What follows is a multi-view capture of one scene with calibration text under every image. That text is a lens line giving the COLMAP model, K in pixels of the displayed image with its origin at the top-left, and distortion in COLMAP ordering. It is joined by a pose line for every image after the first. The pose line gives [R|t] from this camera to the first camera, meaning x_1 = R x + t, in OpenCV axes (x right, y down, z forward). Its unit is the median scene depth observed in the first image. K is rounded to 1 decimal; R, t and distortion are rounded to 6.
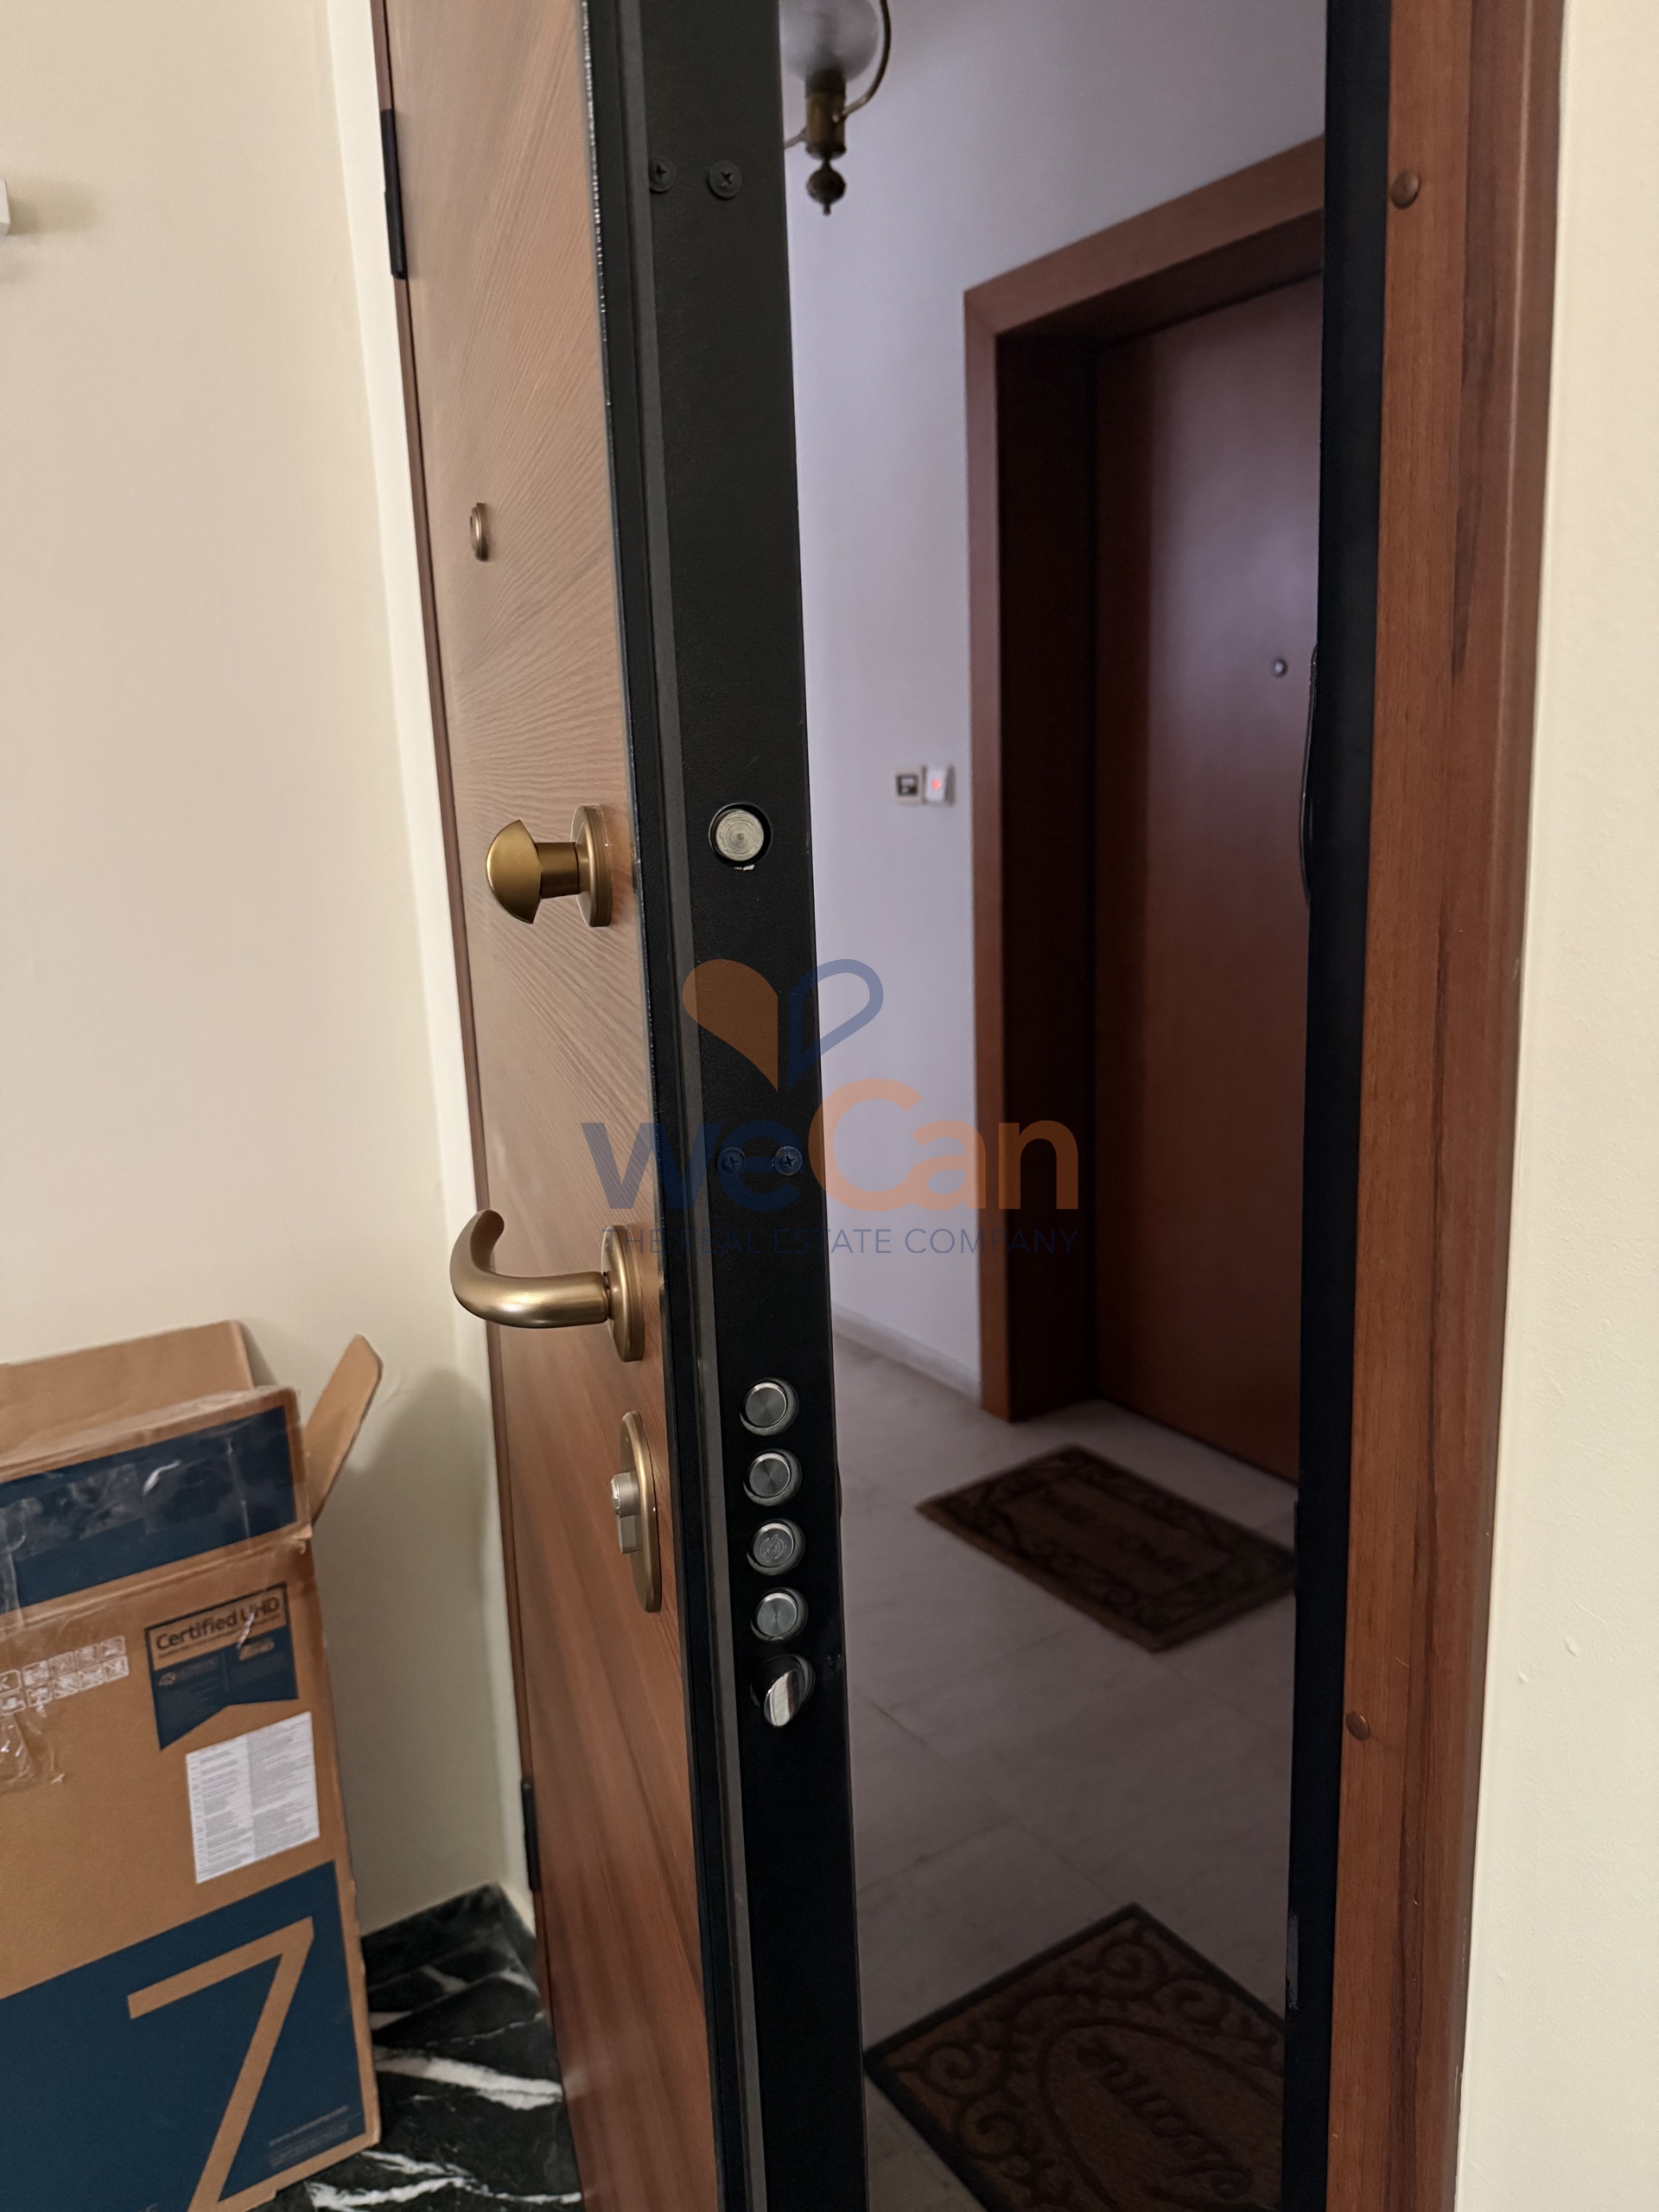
lens RADIAL K [[1624.6, 0, 829.5], [0, 1624.6, 1106.0], [0, 0, 1]] dist [0.001687, -0.010543]
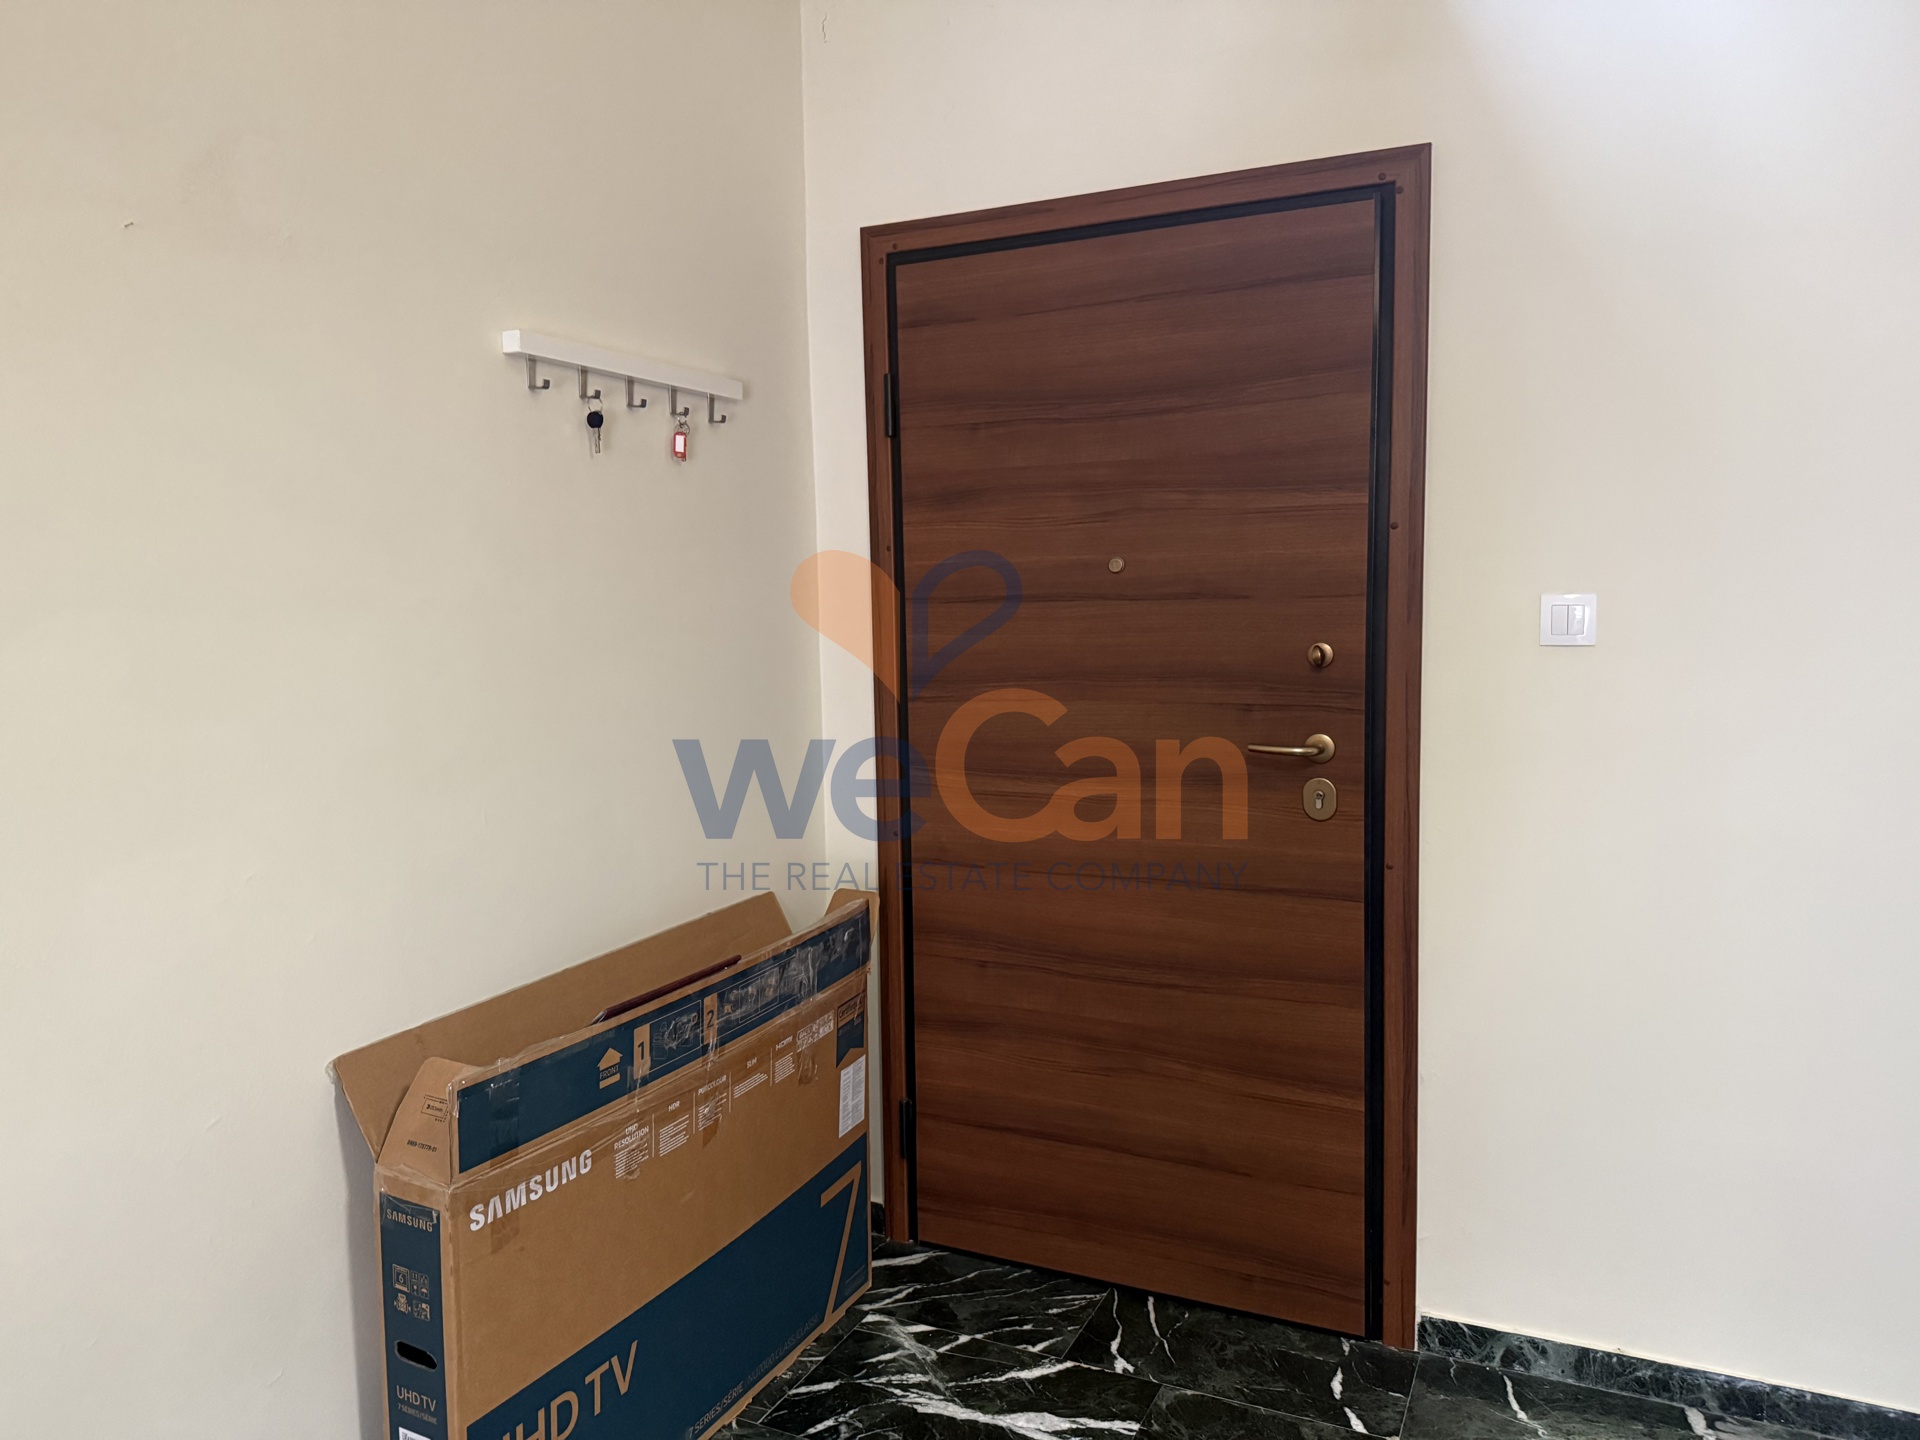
lens RADIAL K [[1352.6, 0, 960.0], [0, 1352.6, 720.0], [0, 0, 1]] dist [0.101186, -0.108990]
pose [[0.847233, -0.021217, 0.530798, -1.238712], [0.096318, 0.988776, -0.114214, 0.155094], [-0.522417, 0.147891, 0.839767, -0.714605]]
